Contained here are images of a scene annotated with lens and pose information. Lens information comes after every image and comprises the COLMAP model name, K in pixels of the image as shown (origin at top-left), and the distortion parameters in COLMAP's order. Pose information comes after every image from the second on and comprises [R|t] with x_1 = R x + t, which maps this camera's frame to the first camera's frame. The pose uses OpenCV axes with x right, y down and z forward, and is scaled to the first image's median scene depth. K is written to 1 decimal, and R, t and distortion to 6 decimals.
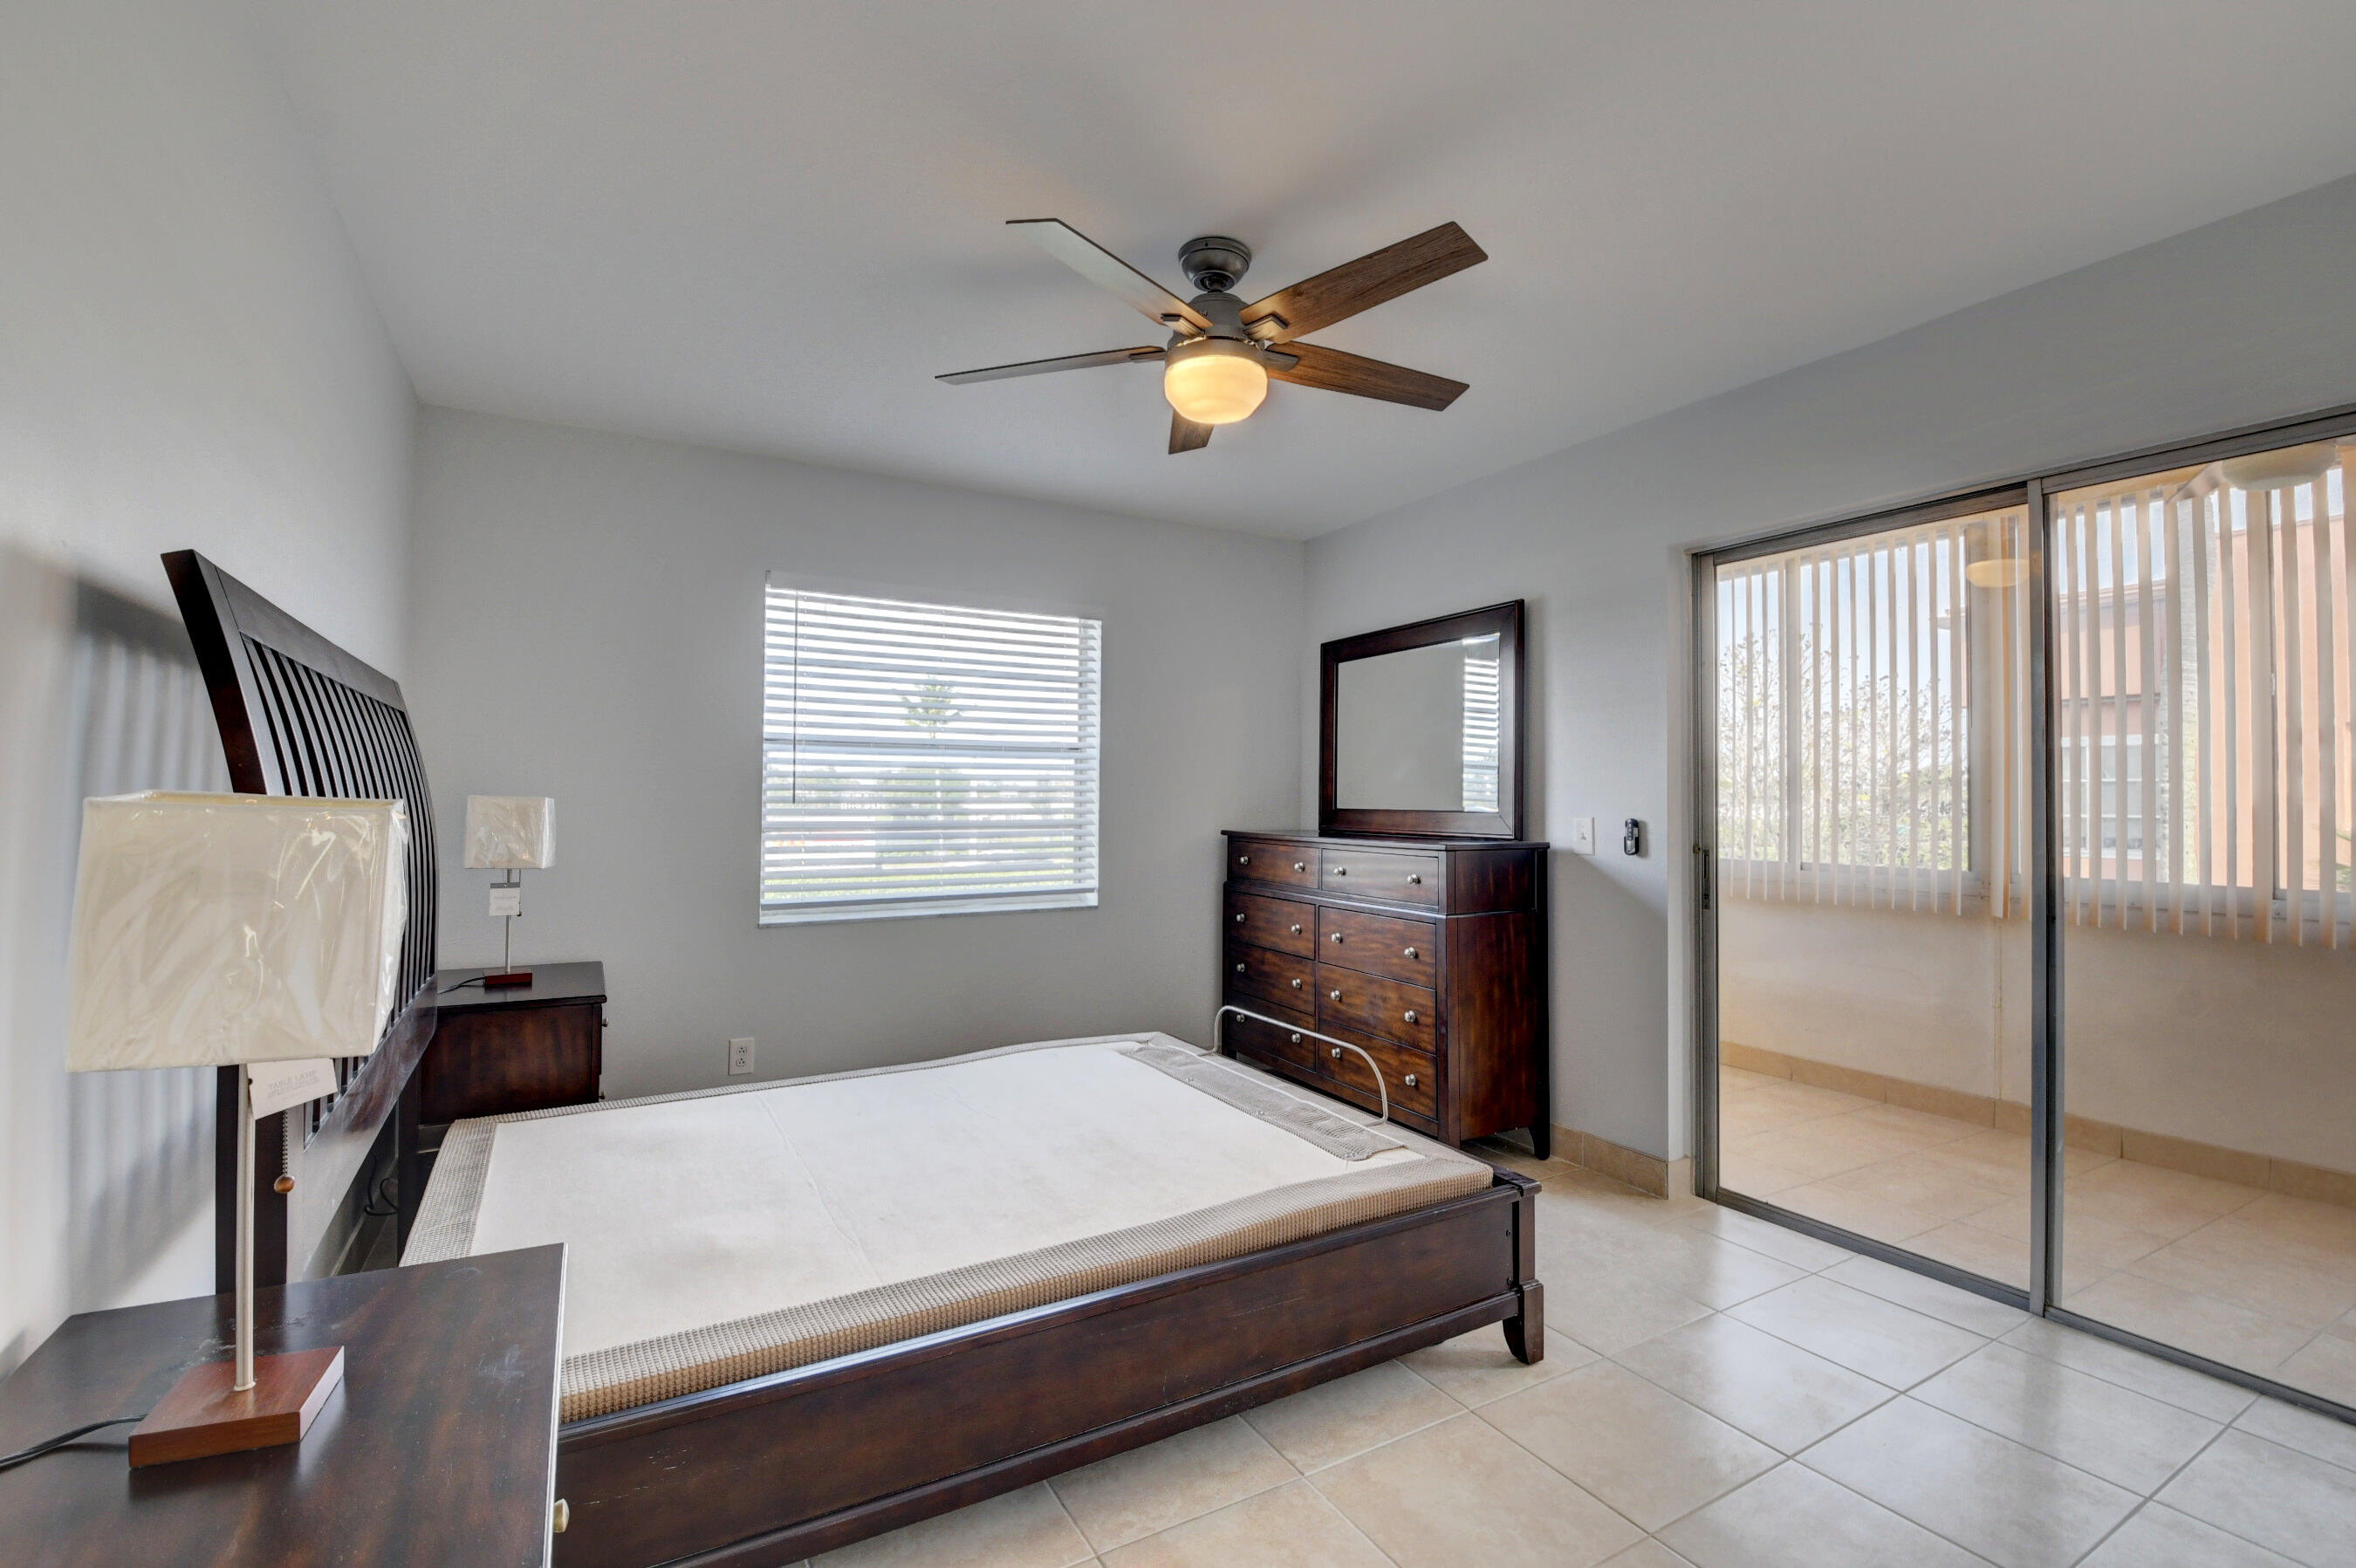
lens RADIAL K [[1040.9, 0, 1172.8], [0, 1040.9, 774.7], [0, 0, 1]] dist [0.018484, -0.028074]
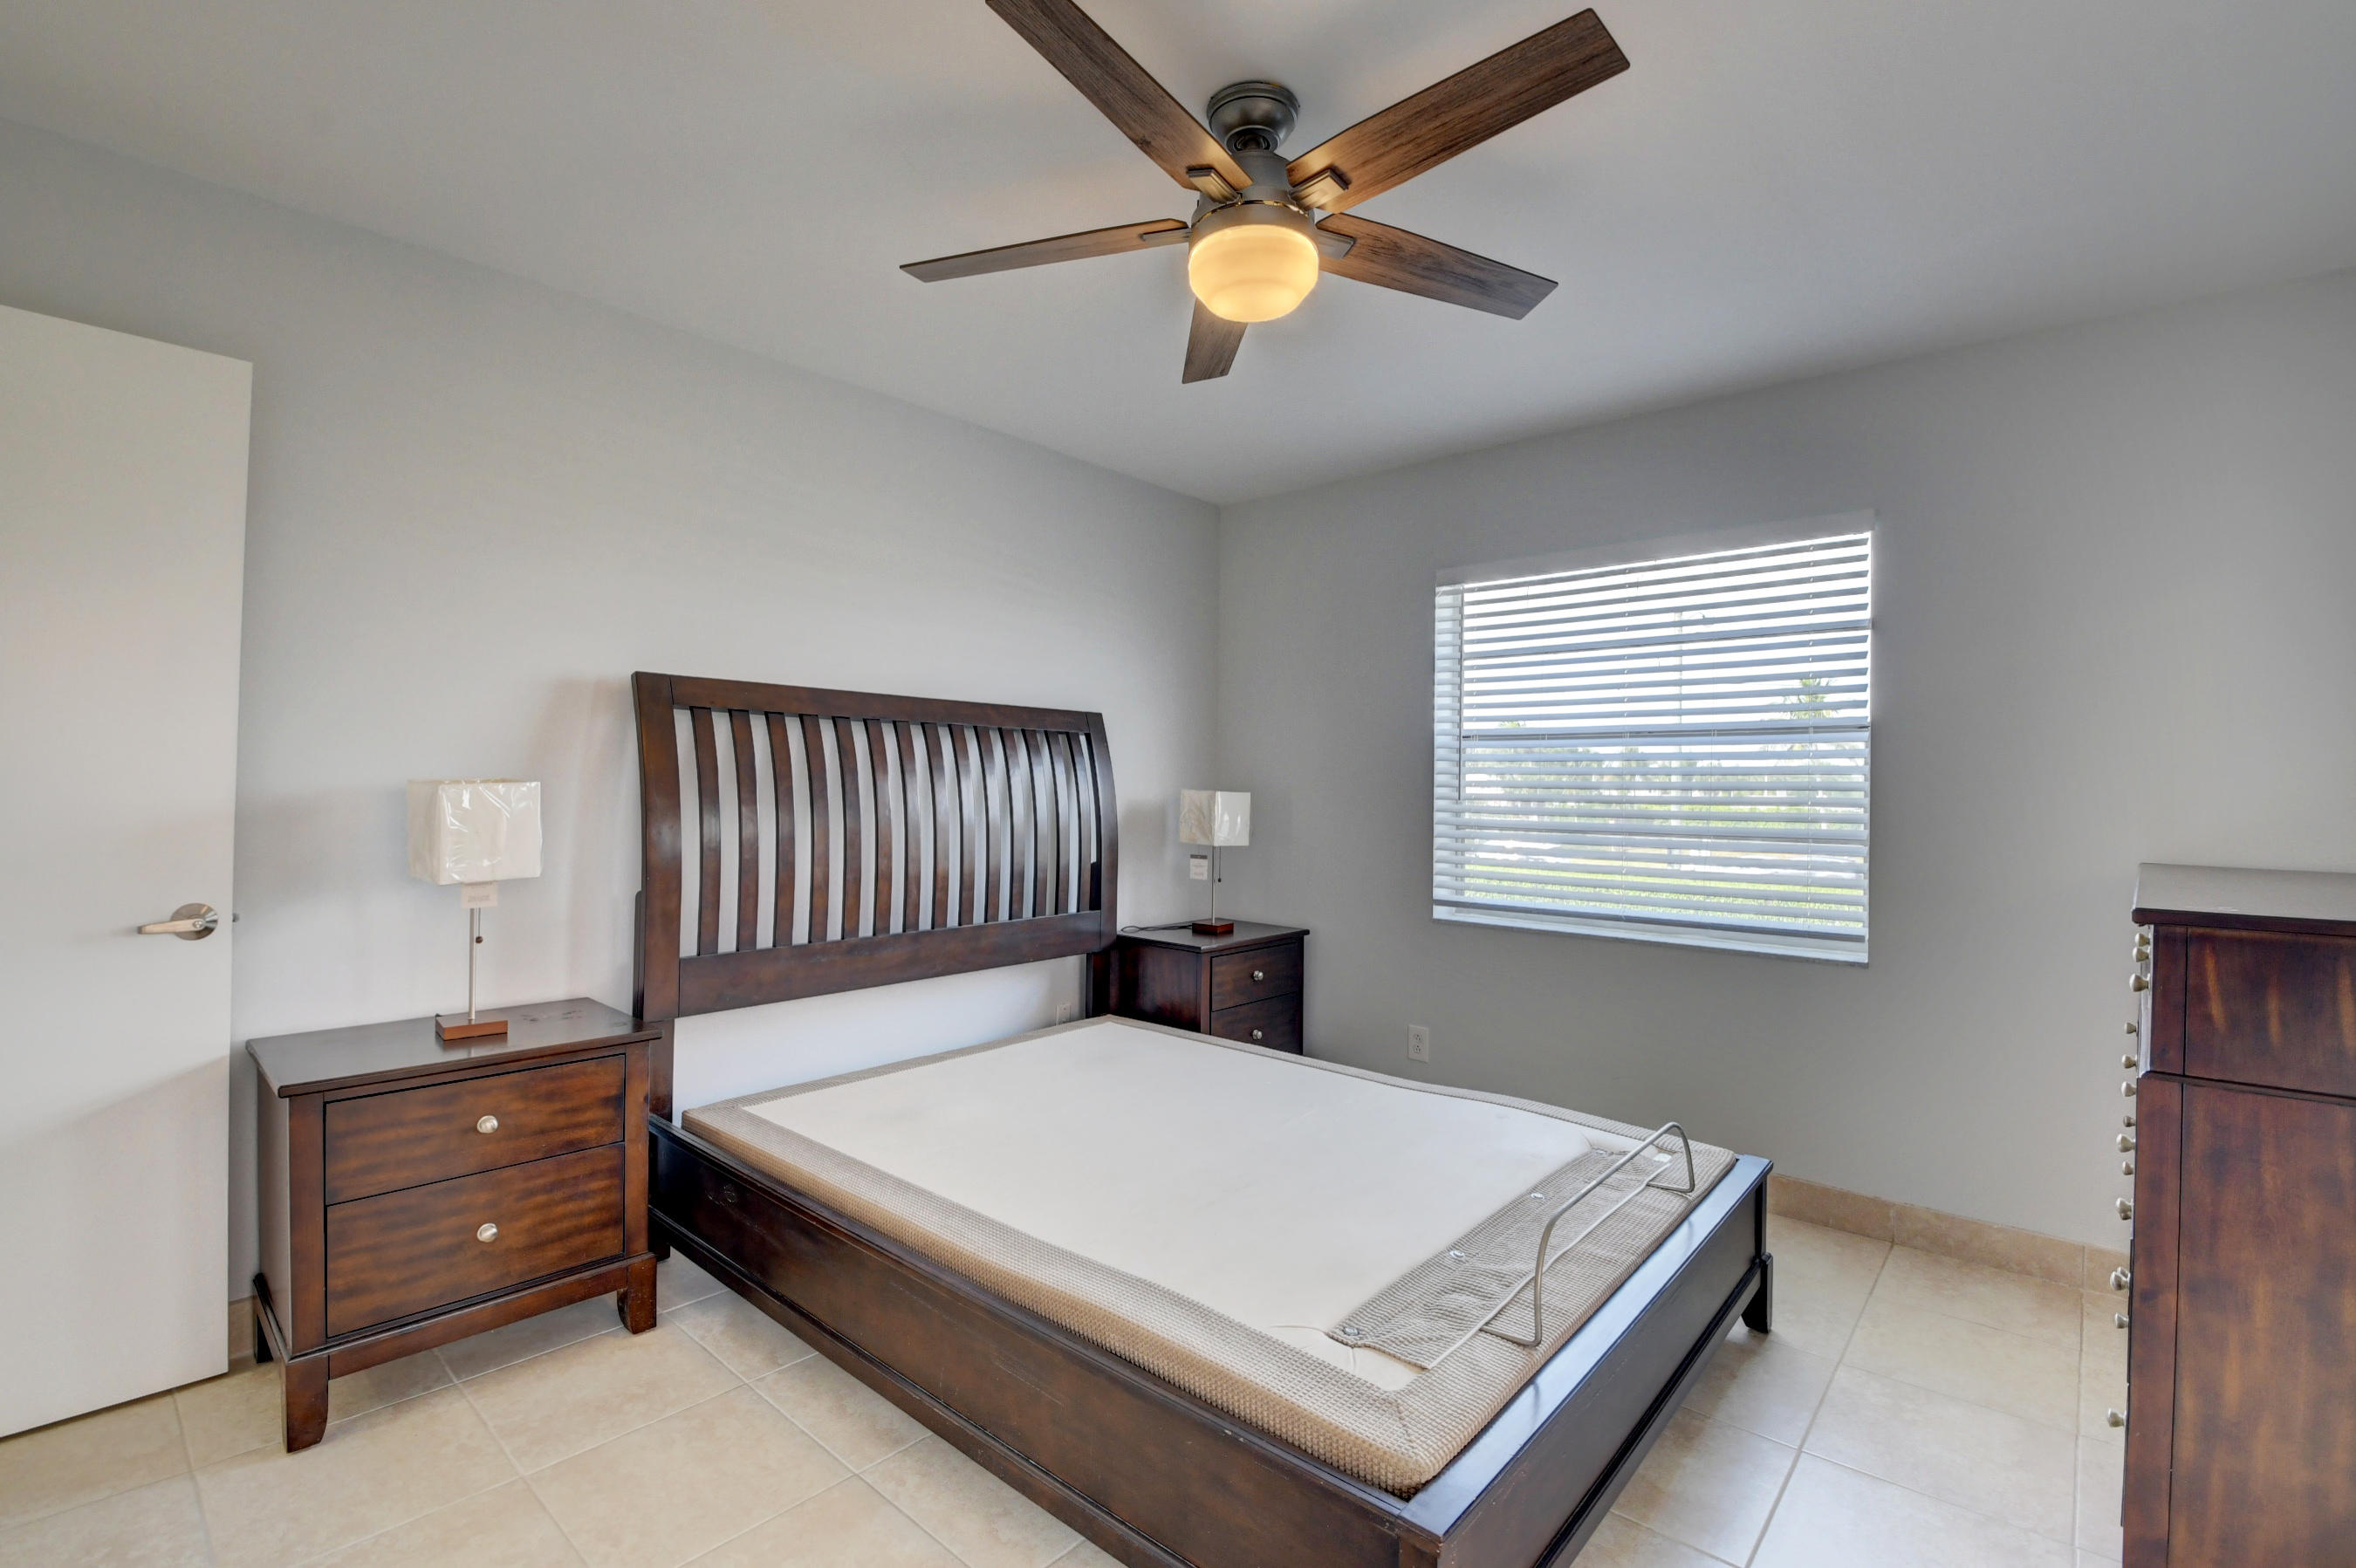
lens RADIAL K [[1040.9, 0, 1172.8], [0, 1040.9, 774.7], [0, 0, 1]] dist [0.018484, -0.028074]
pose [[0.318546, -0.011003, -0.947843, 0.488244], [0.006645, 0.999934, -0.009375, 0.011146], [0.947884, -0.003313, 0.318598, 0.436319]]
